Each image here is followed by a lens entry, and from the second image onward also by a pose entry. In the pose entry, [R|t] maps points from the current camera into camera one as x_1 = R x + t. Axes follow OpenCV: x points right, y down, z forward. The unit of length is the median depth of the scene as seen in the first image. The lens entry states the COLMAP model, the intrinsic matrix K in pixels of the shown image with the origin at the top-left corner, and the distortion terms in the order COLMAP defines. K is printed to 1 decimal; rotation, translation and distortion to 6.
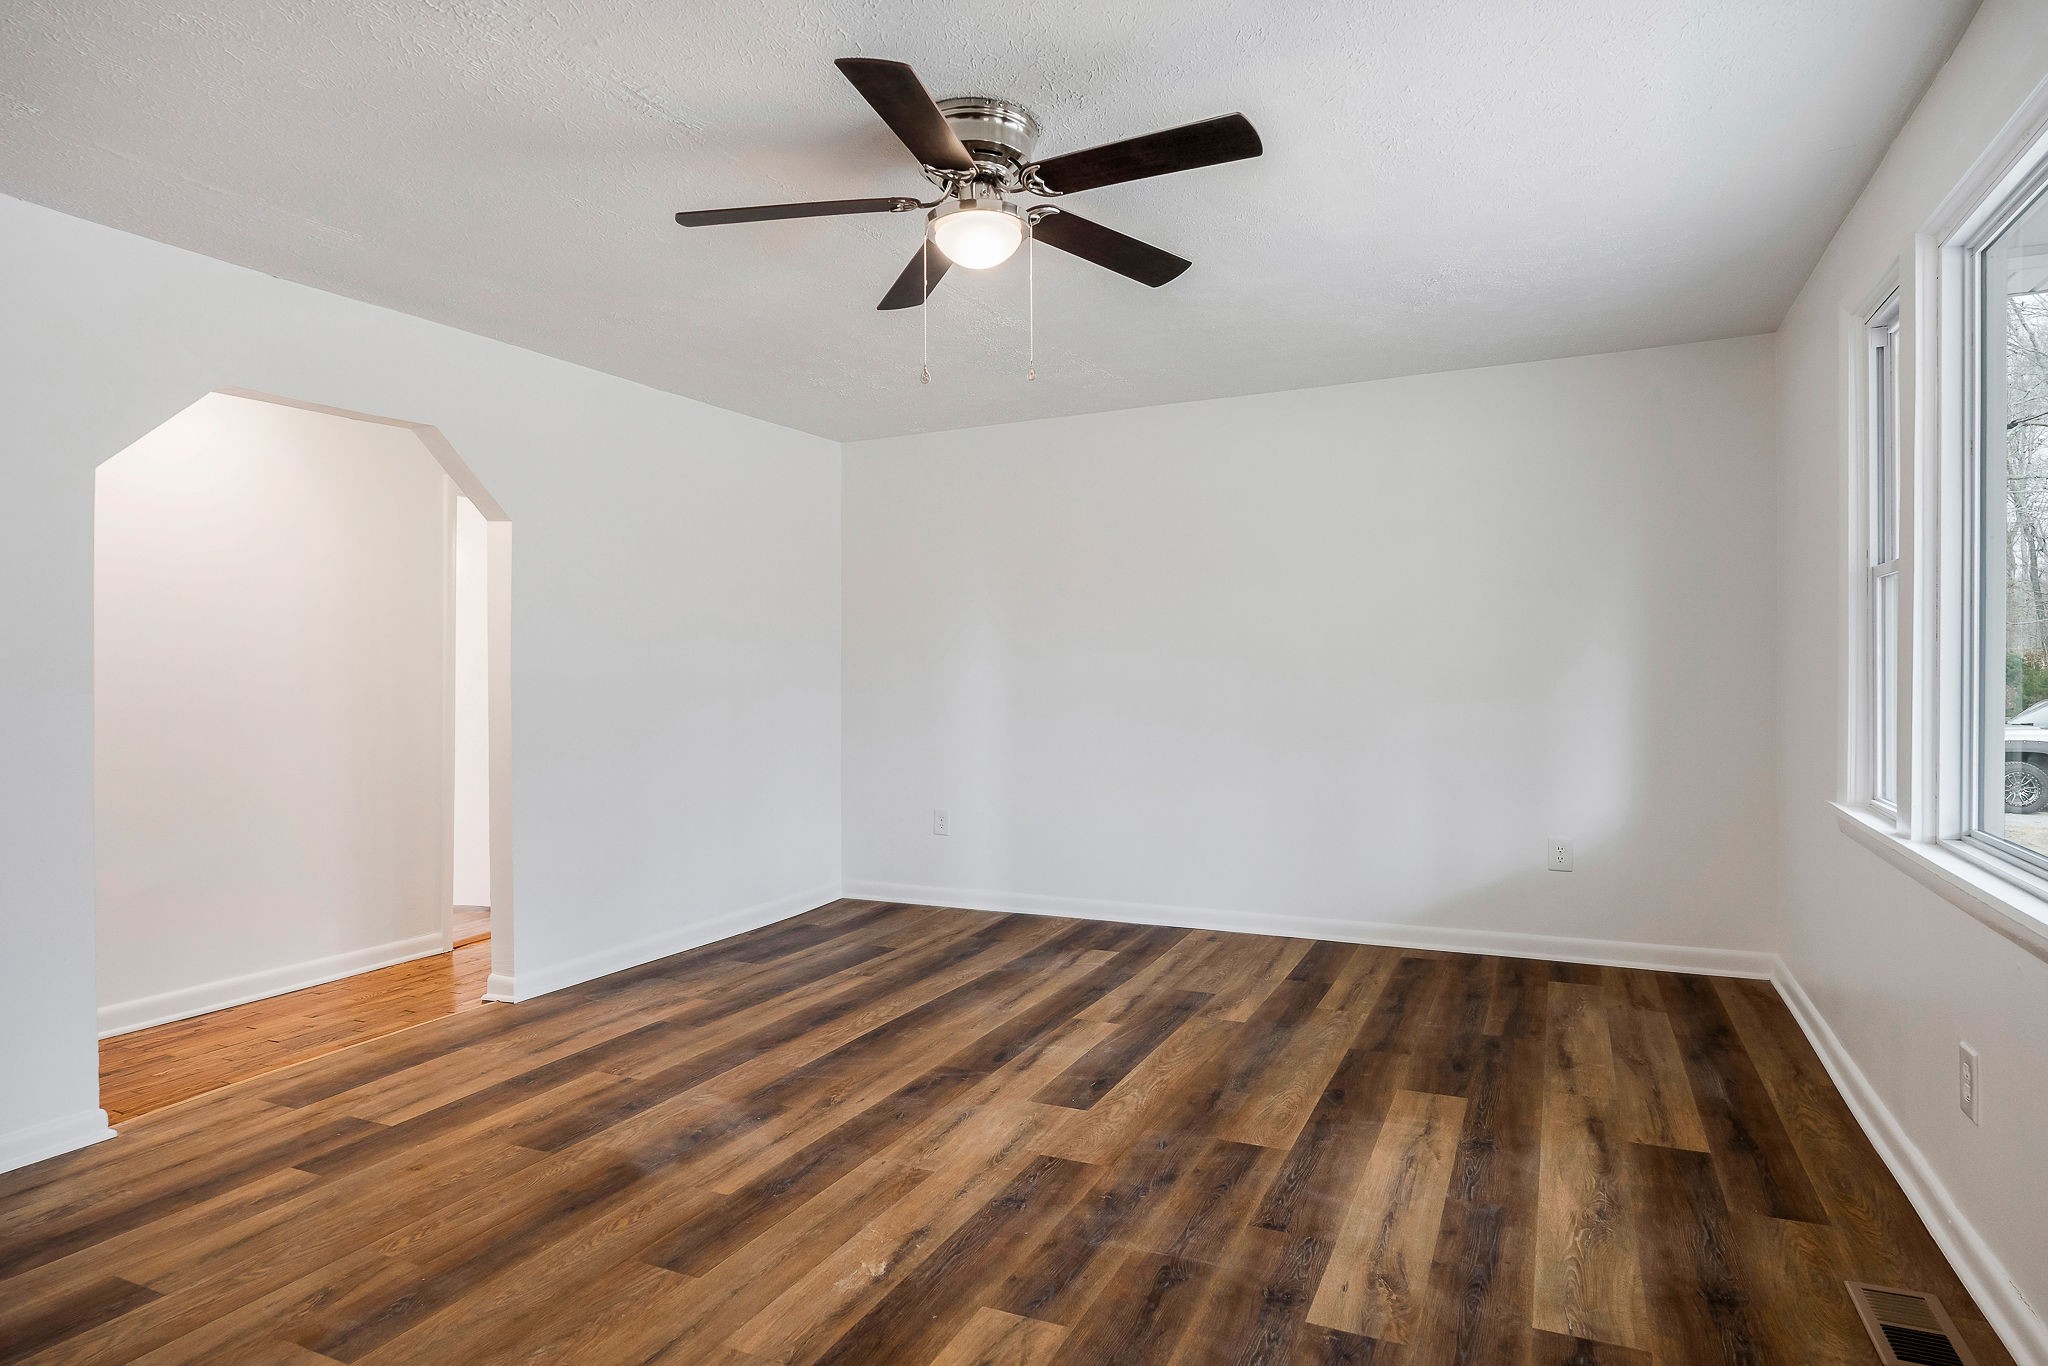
lens RADIAL K [[906.1, 0, 1017.3], [0, 906.1, 692.2], [0, 0, 1]] dist [-0.005349, 0.000064]
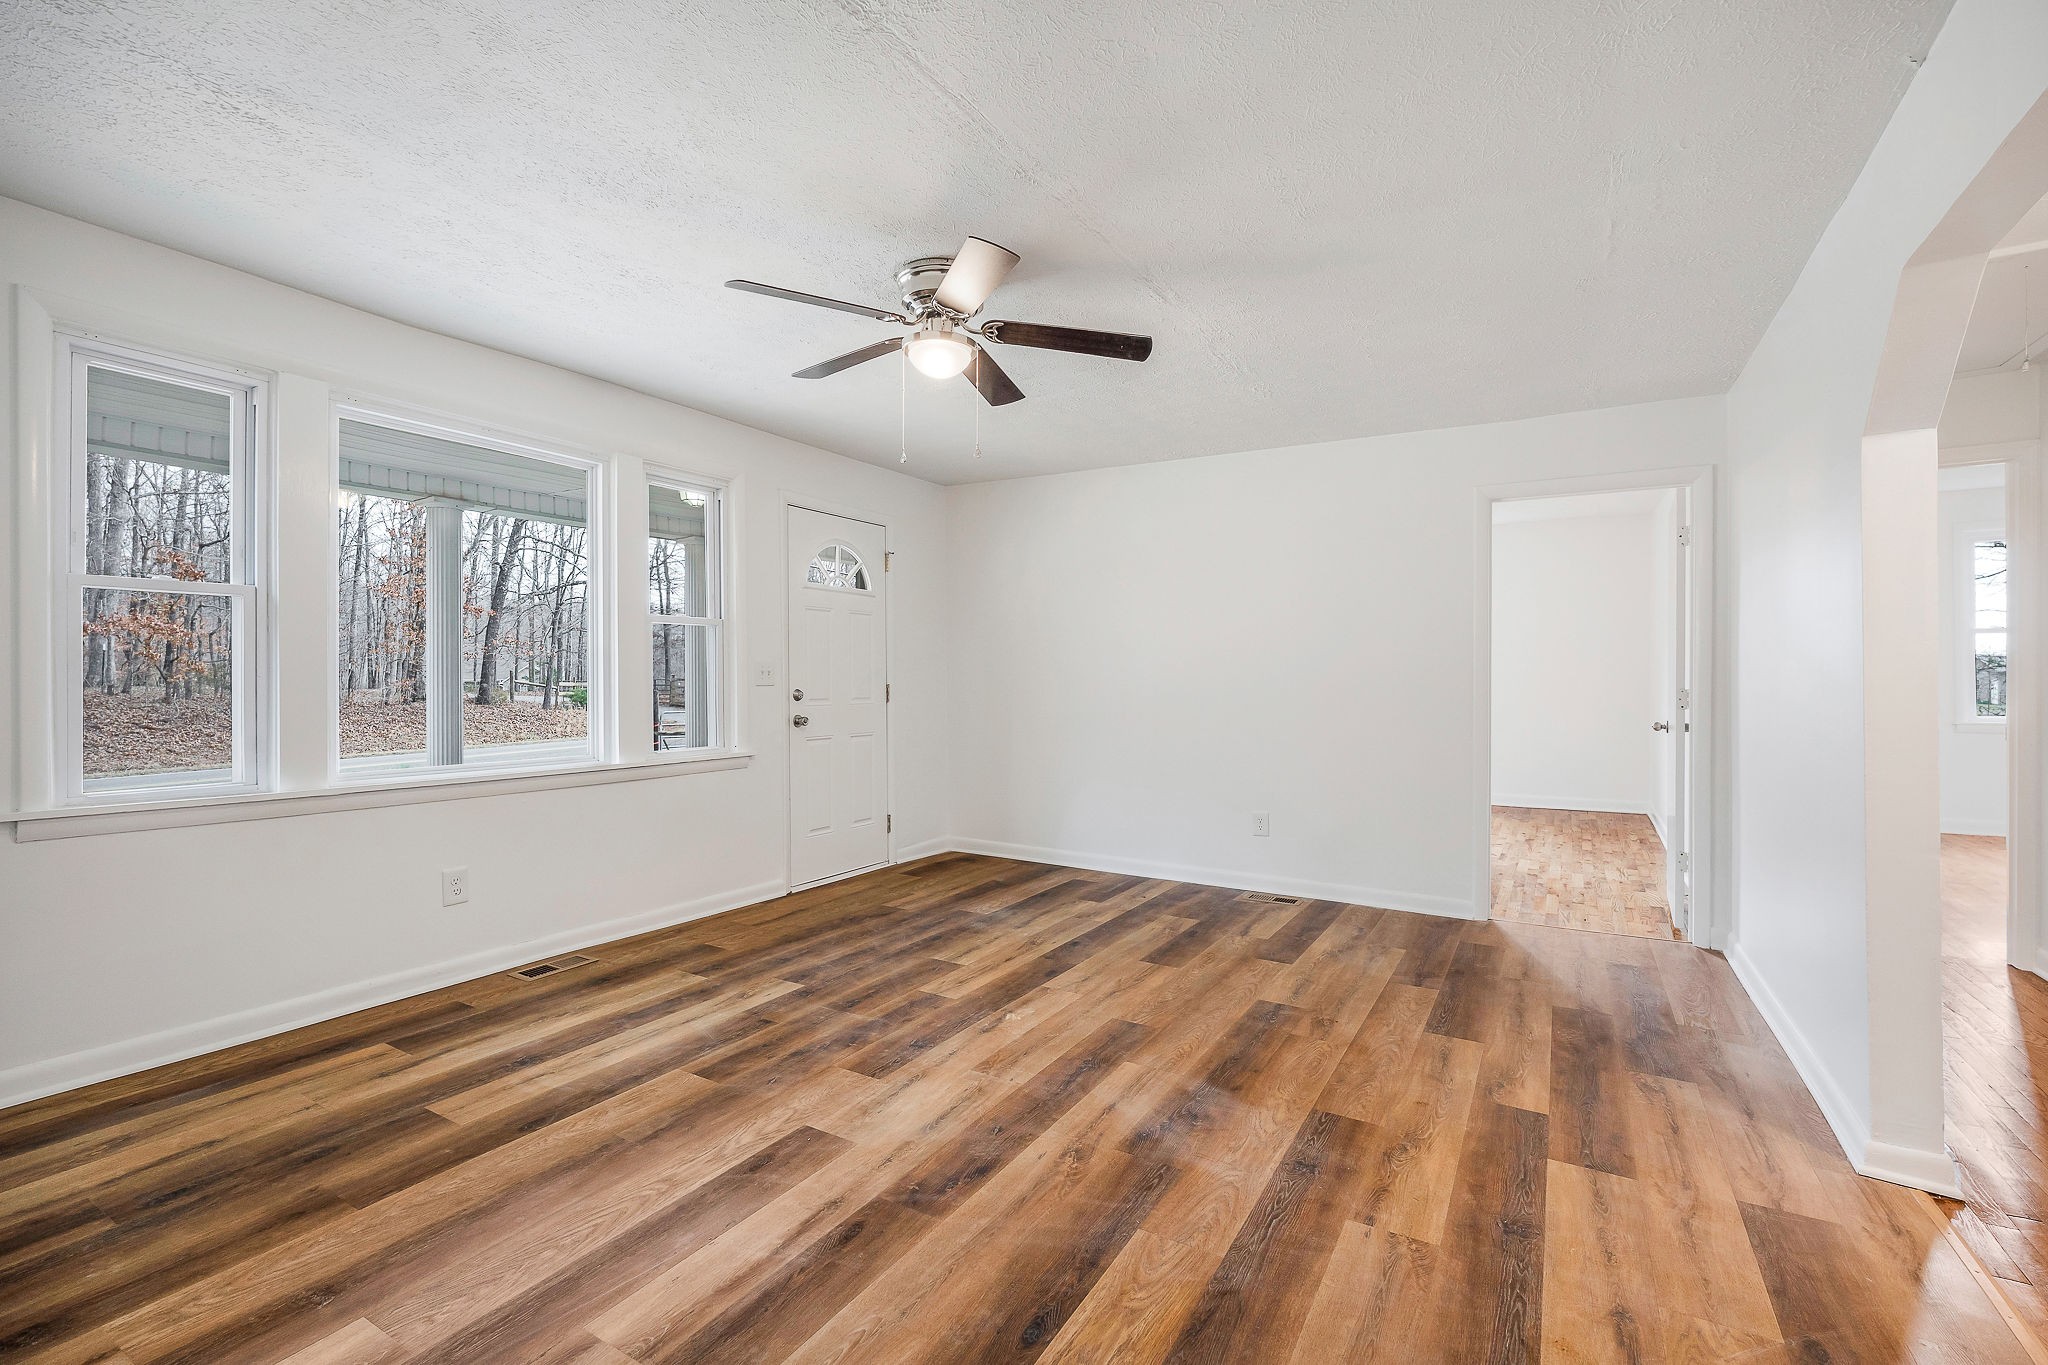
lens RADIAL K [[906.1, 0, 1017.3], [0, 906.1, 691.7], [0, 0, 1]] dist [-0.005349, 0.000064]
pose [[-0.993929, 0.006485, 0.109836, -0.285188], [0.010056, 0.999438, 0.031987, -0.030385], [-0.109567, 0.032897, -0.993435, 2.132047]]
